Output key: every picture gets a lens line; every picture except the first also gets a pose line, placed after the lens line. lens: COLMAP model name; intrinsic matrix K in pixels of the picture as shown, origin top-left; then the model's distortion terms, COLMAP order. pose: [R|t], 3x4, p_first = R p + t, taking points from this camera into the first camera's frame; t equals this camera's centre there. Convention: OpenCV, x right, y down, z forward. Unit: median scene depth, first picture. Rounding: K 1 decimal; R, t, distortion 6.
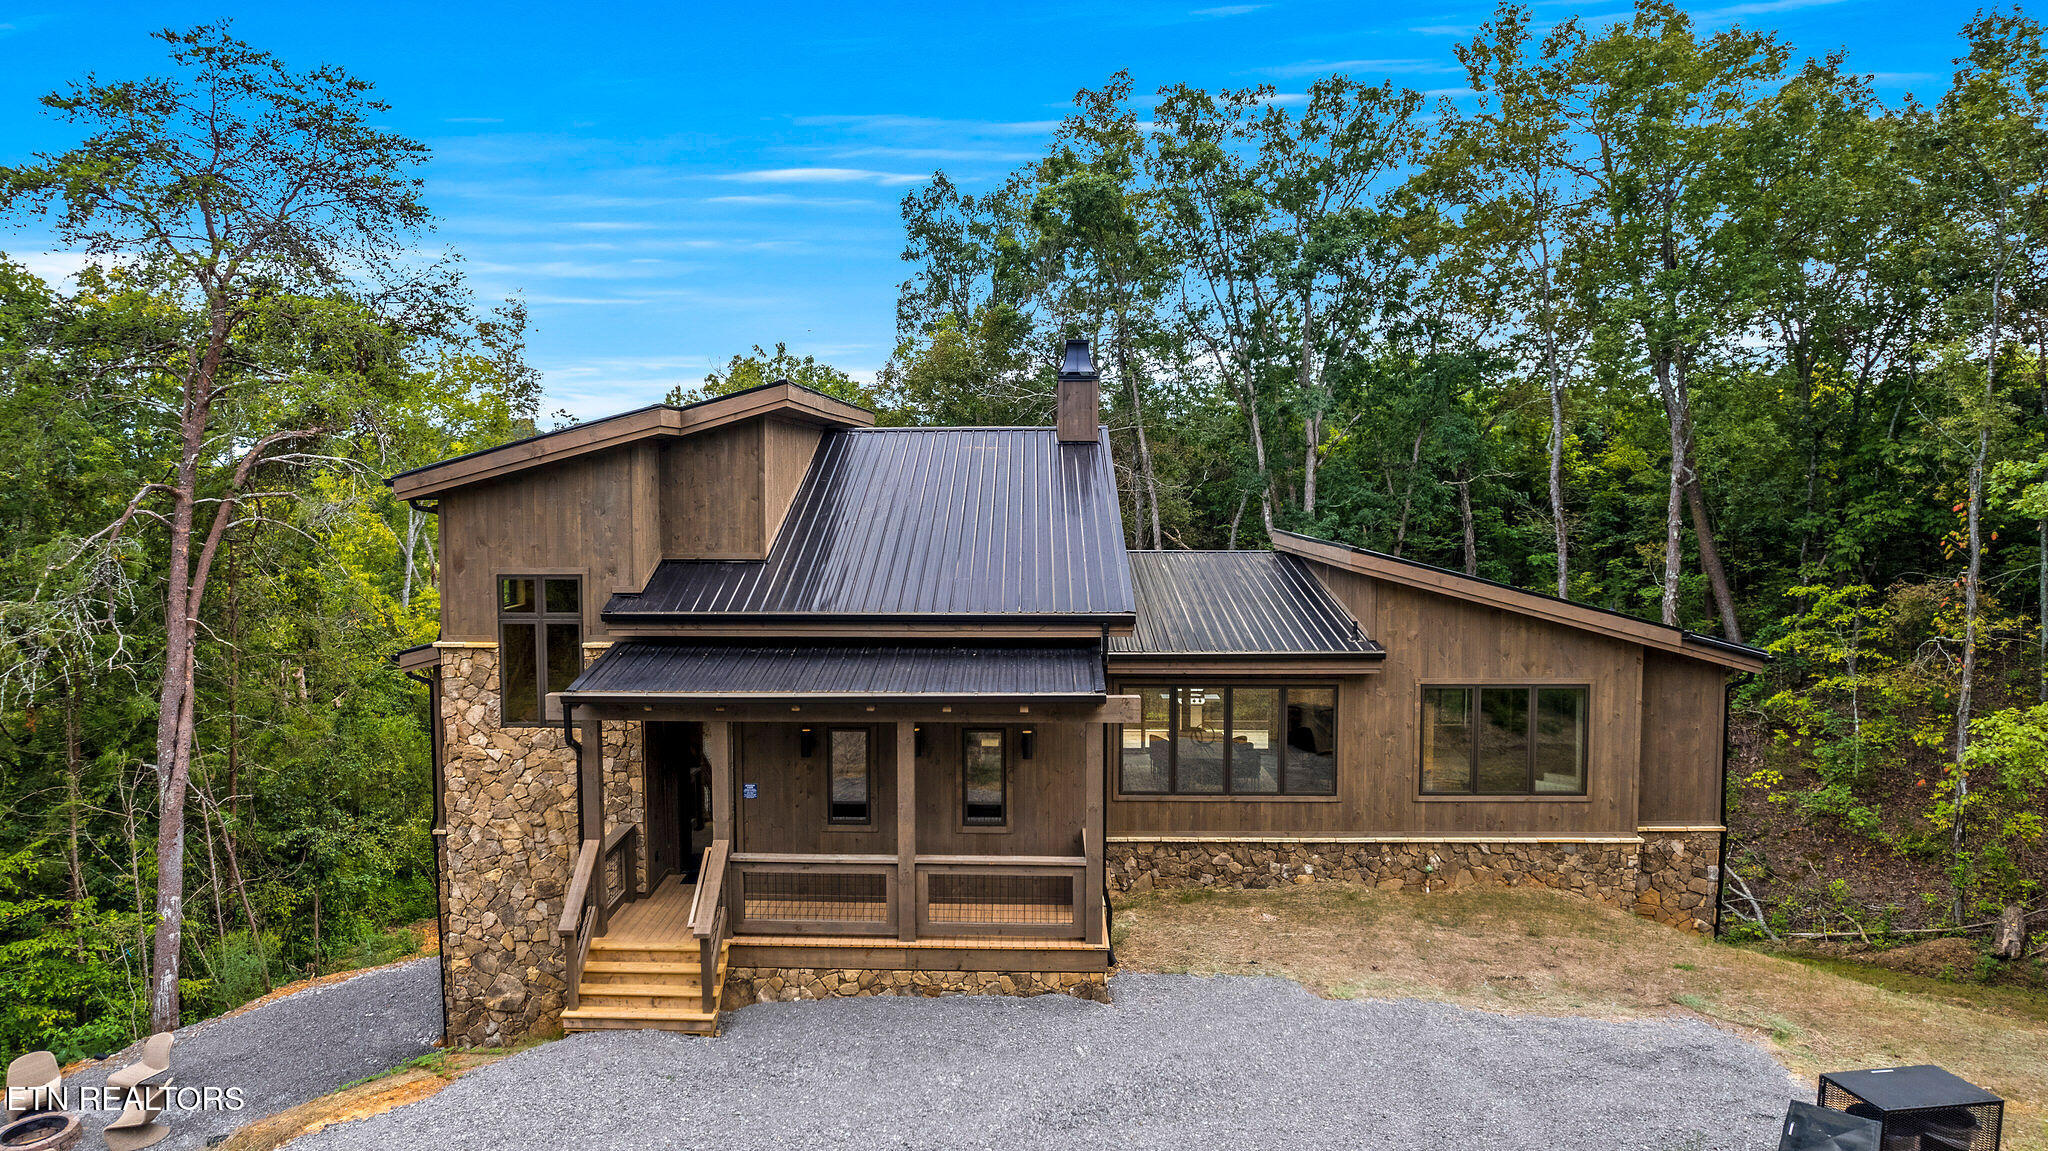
lens RADIAL K [[1295.2, 0, 1024.0], [0, 1295.2, 575.5], [0, 0, 1]] dist [-0.041798, 0.033440]
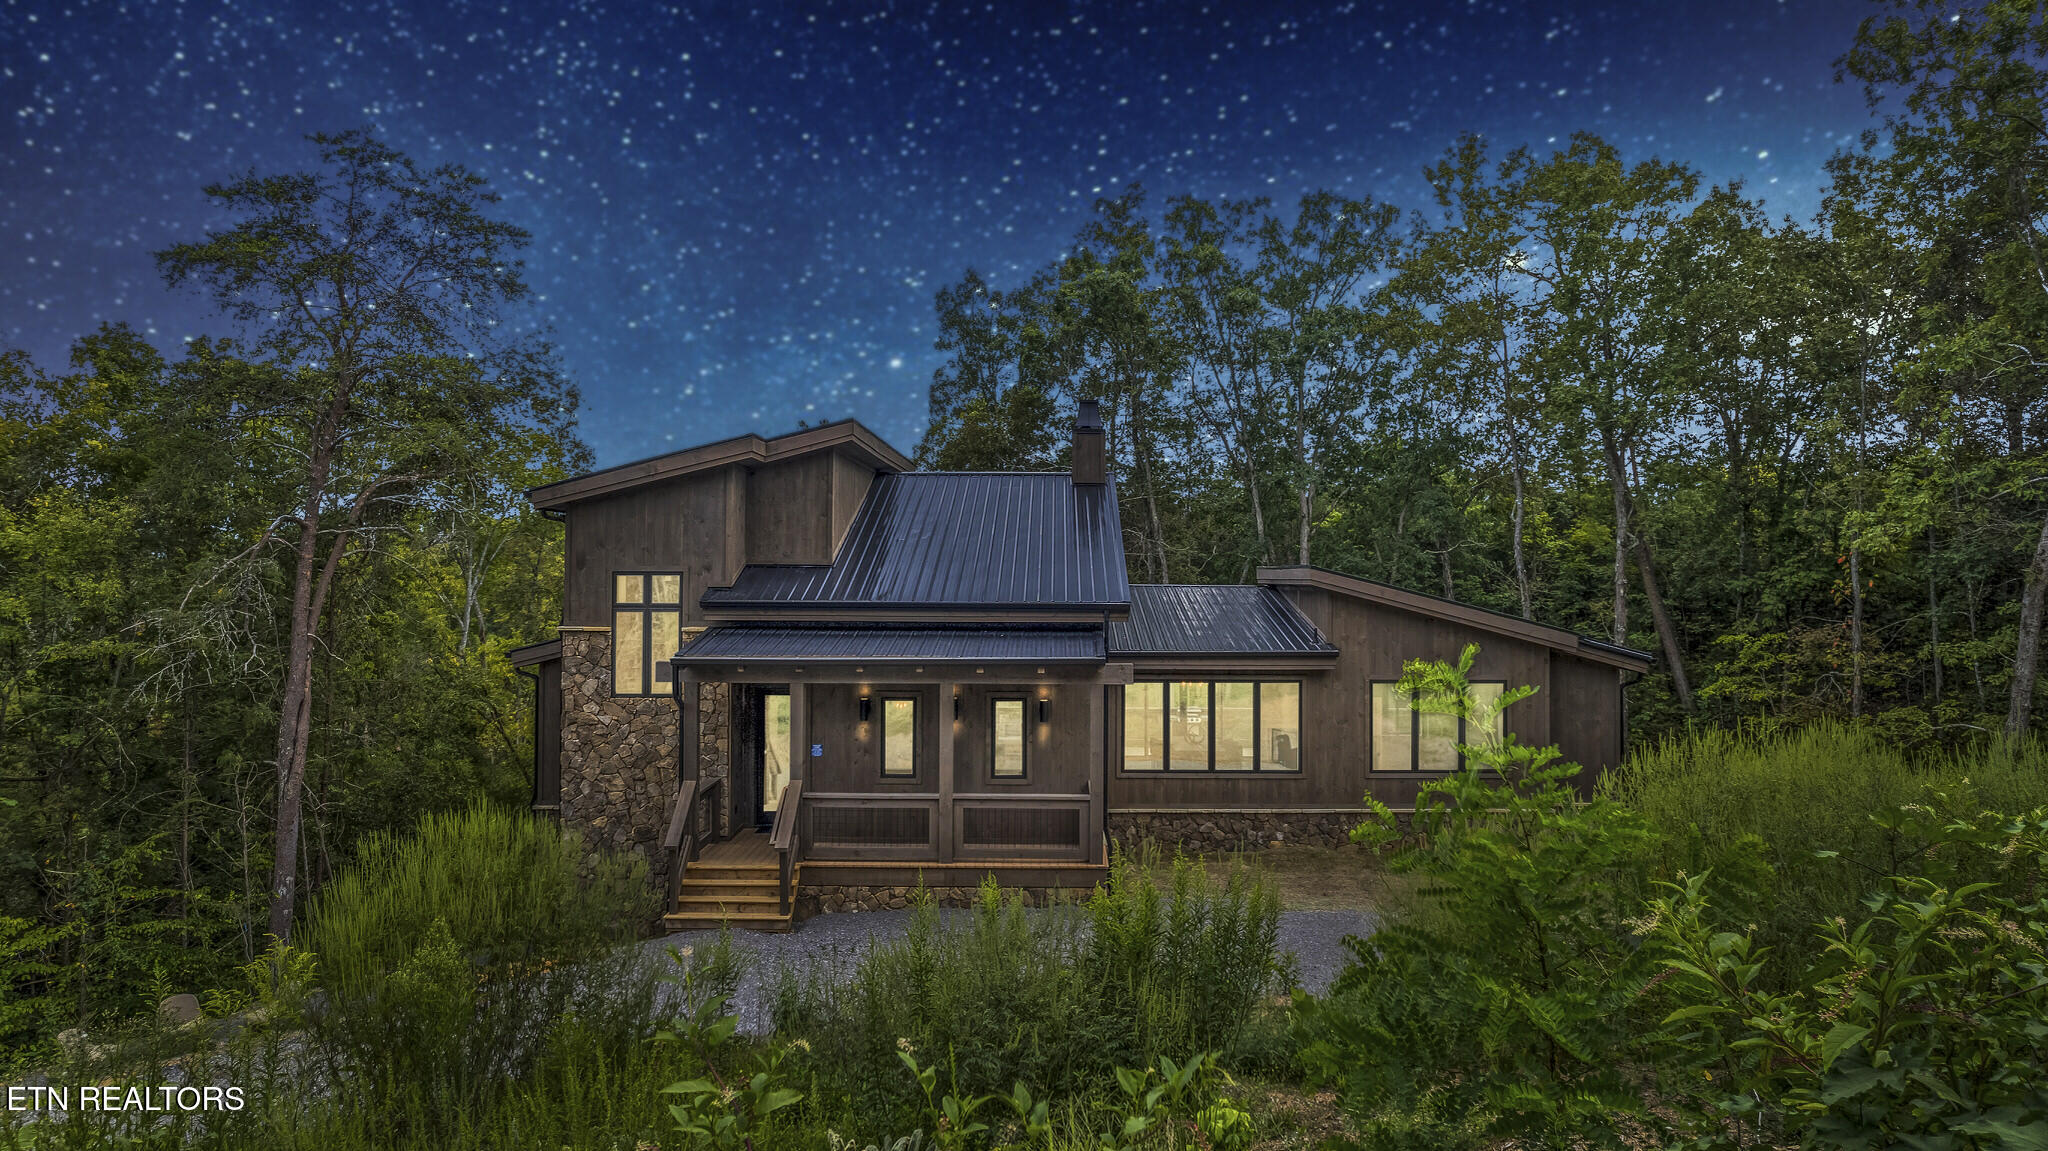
lens RADIAL K [[1288.9, 0, 1108.4], [0, 1288.9, 574.7], [0, 0, 1]] dist [-0.025842, -0.001951]
pose [[0.998866, 0.007257, 0.047050, 0.002324], [-0.003604, 0.997003, -0.077284, 0.045135], [-0.047470, 0.077027, 0.995898, -0.113850]]
